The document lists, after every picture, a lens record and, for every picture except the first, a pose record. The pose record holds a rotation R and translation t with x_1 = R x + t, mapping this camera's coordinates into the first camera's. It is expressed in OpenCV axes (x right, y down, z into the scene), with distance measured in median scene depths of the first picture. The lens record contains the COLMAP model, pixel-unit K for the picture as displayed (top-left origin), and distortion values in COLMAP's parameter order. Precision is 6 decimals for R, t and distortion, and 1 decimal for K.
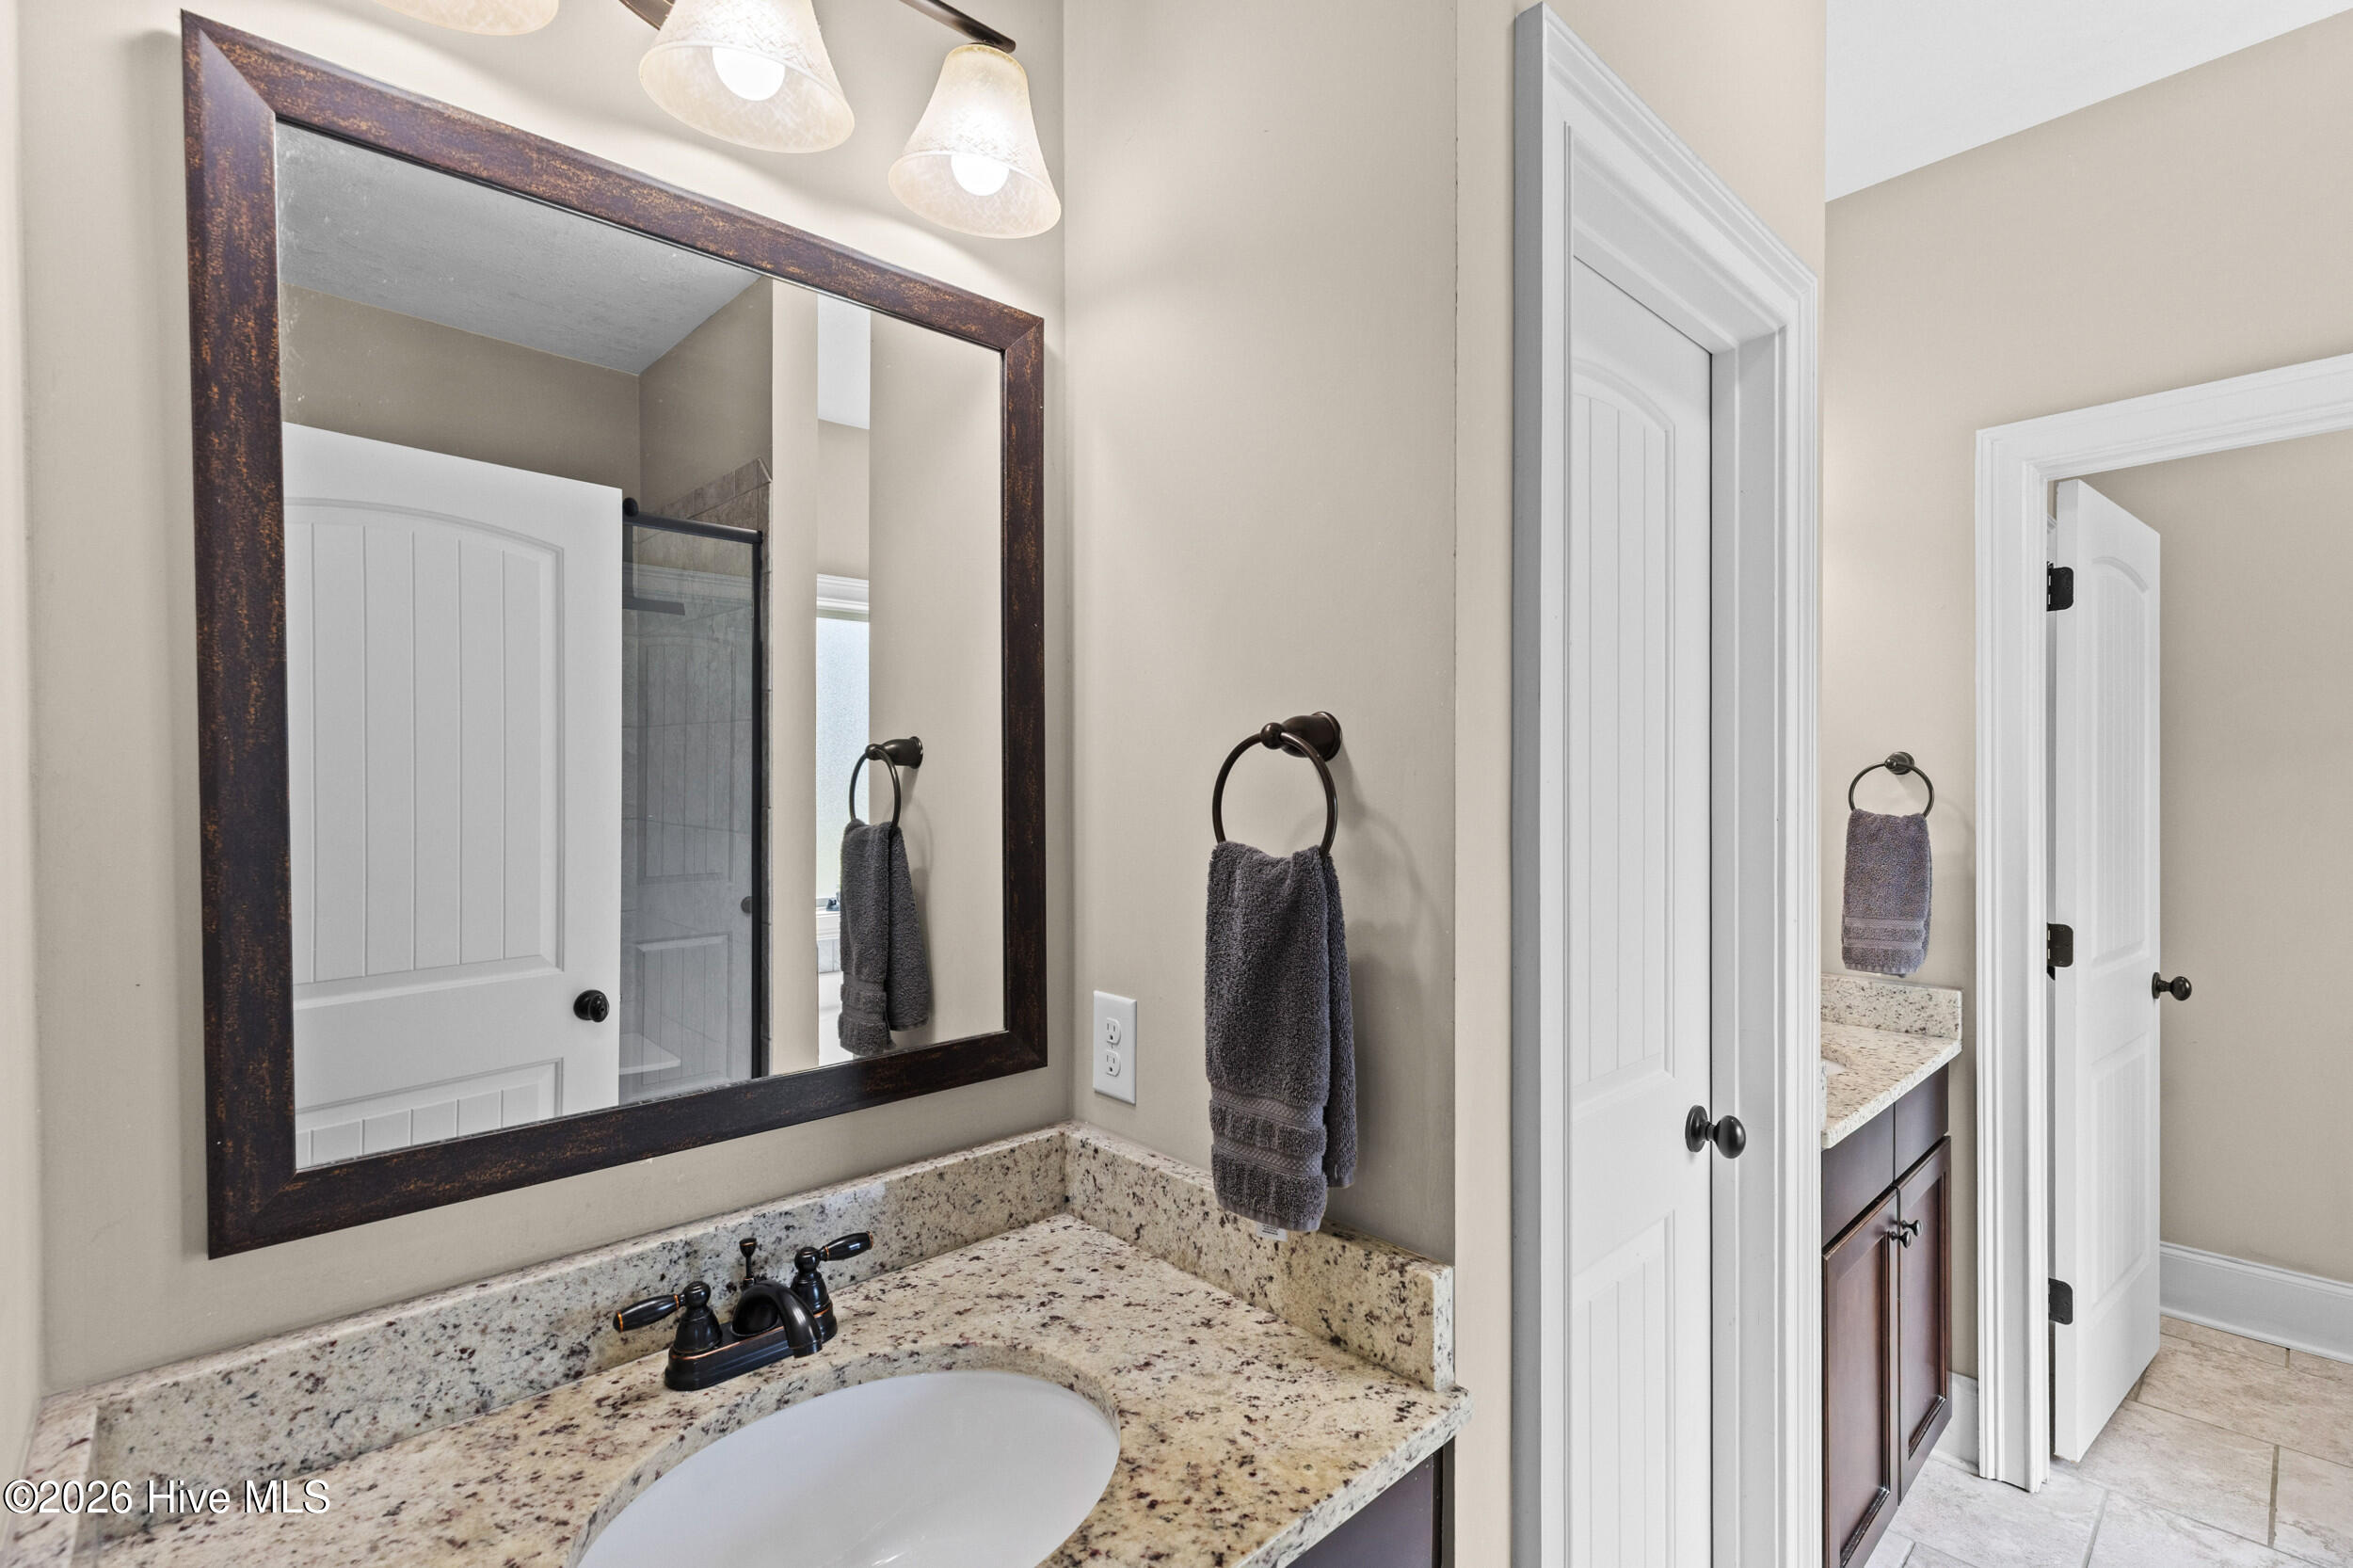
lens RADIAL K [[1066.4, 0, 1187.4], [0, 1066.4, 774.8], [0, 0, 1]] dist [-0.000470, -0.000490]
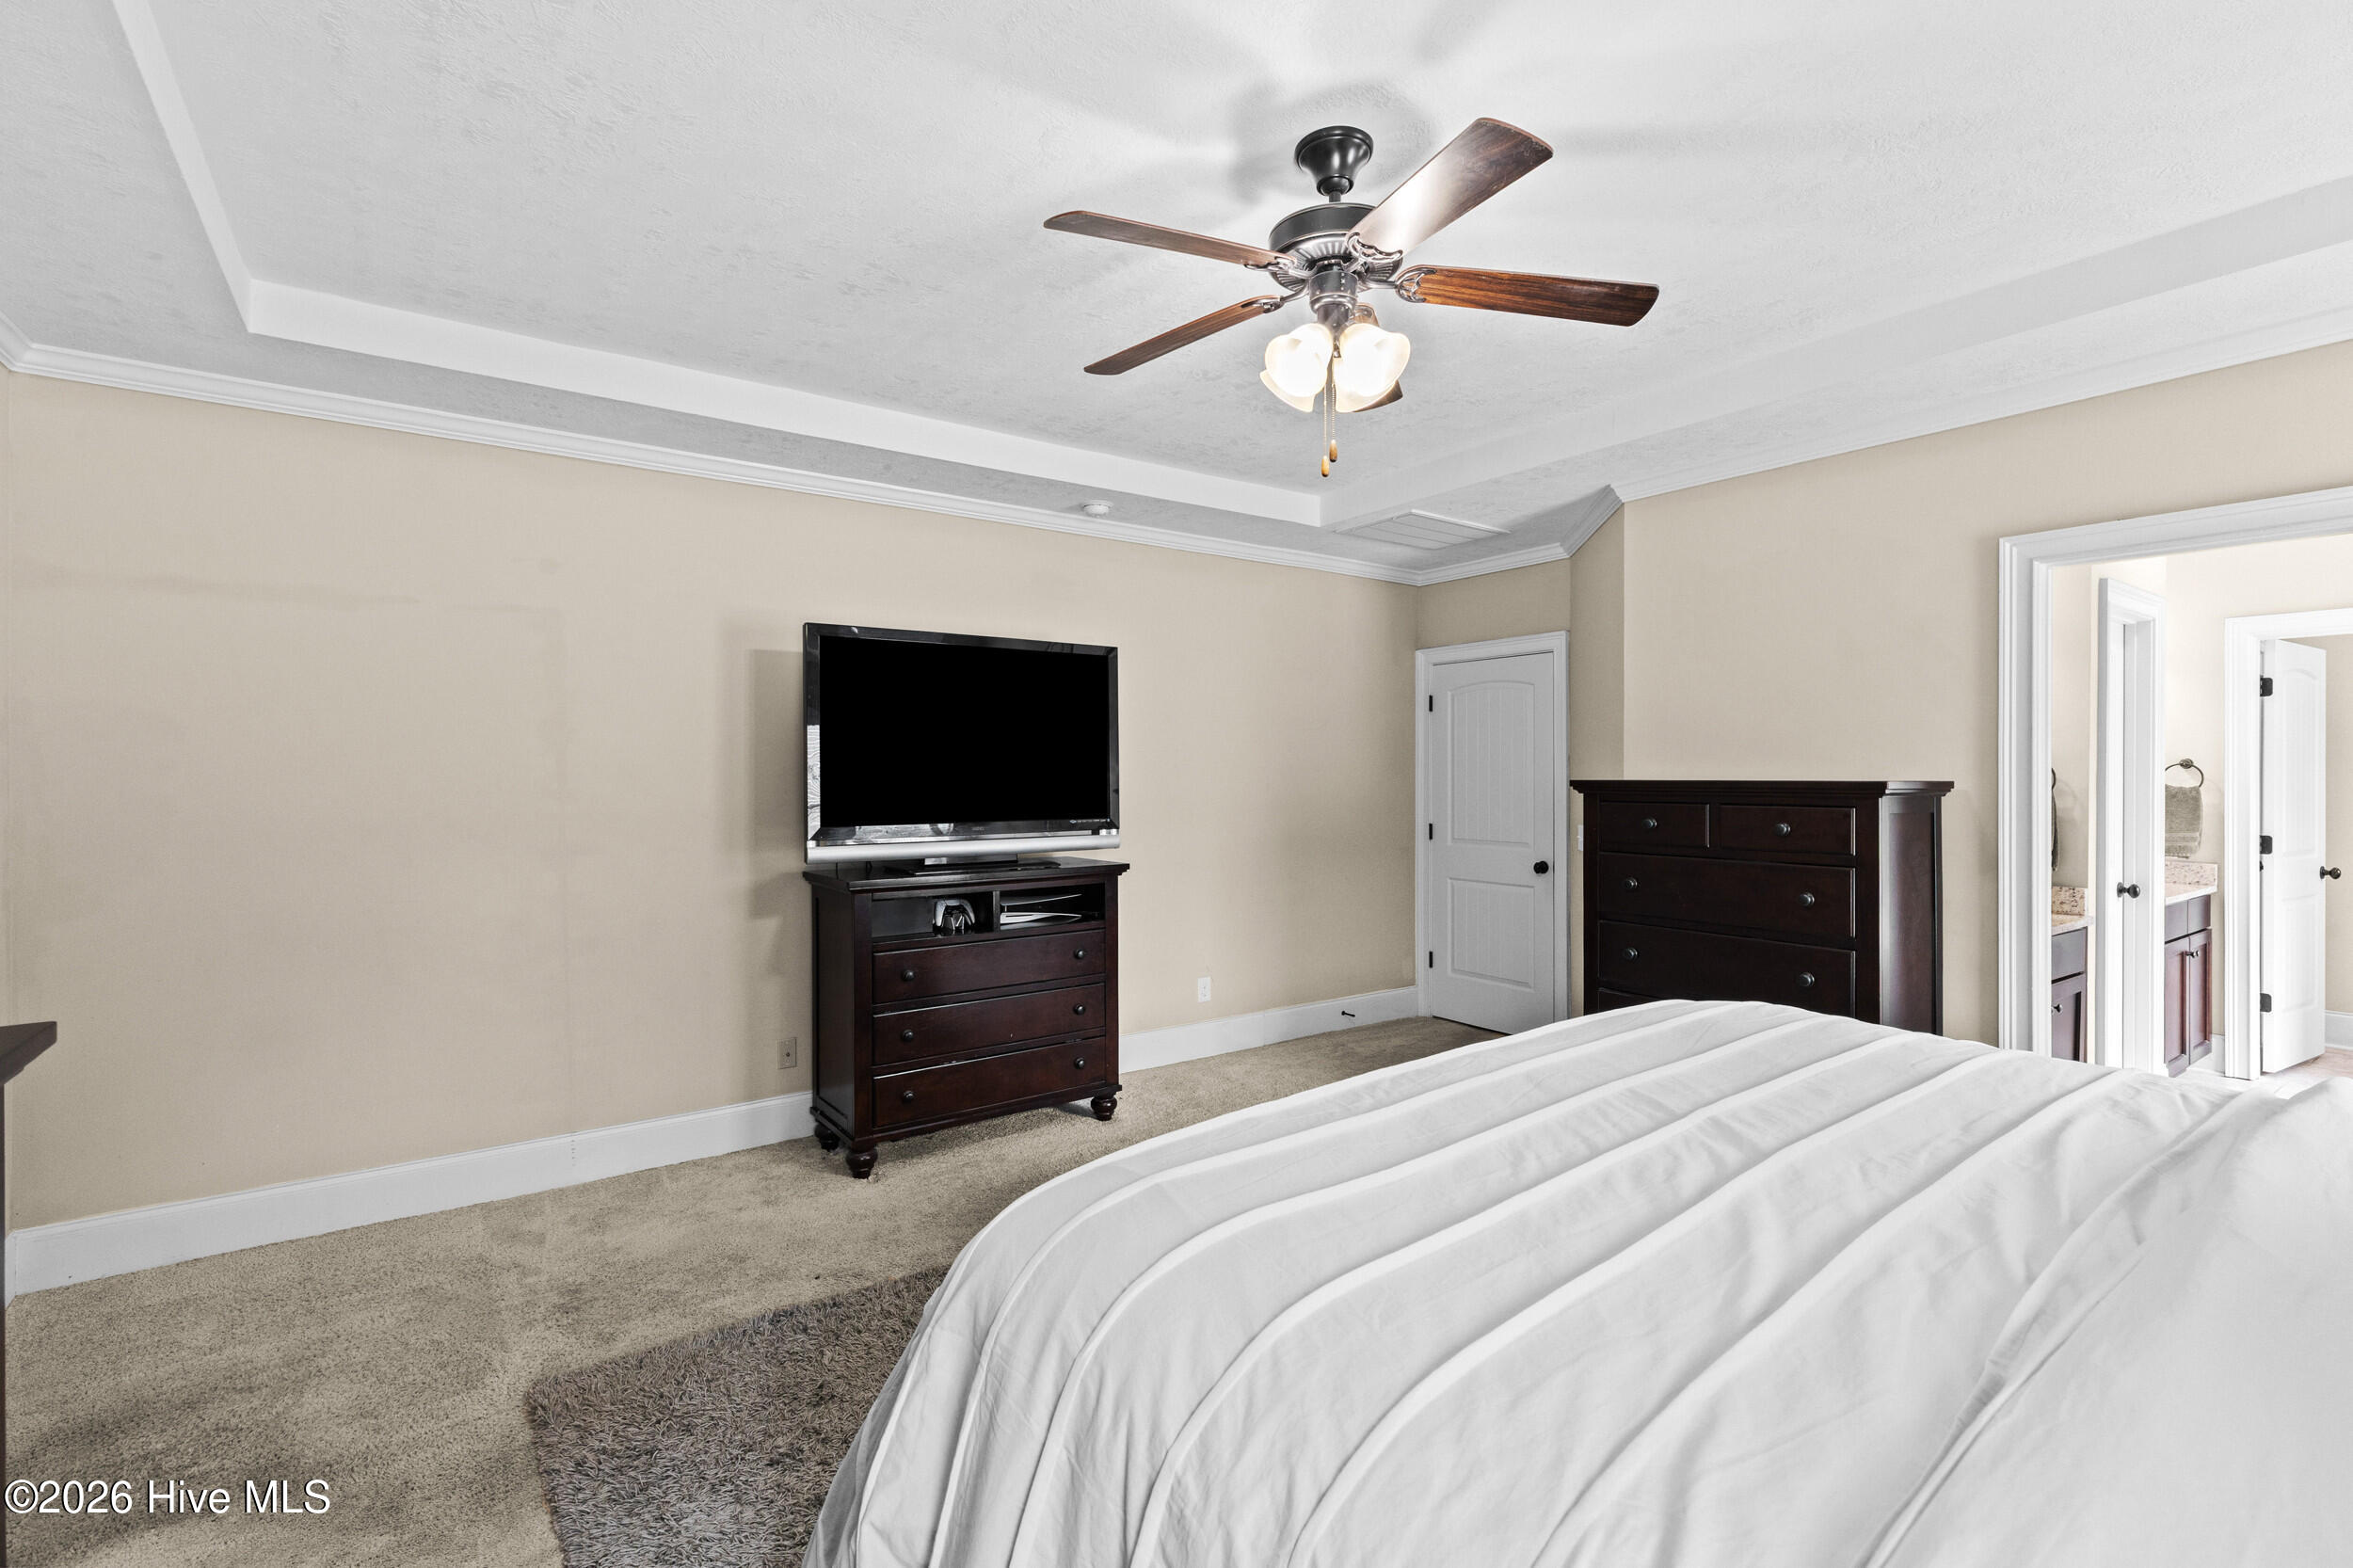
lens RADIAL K [[1066.4, 0, 1187.4], [0, 1066.4, 774.8], [0, 0, 1]] dist [-0.000470, -0.000490]
pose [[0.991617, -0.000604, -0.129210, -1.159232], [0.001207, 0.999989, 0.004591, -0.000934], [0.129206, -0.004708, 0.991607, -1.538128]]
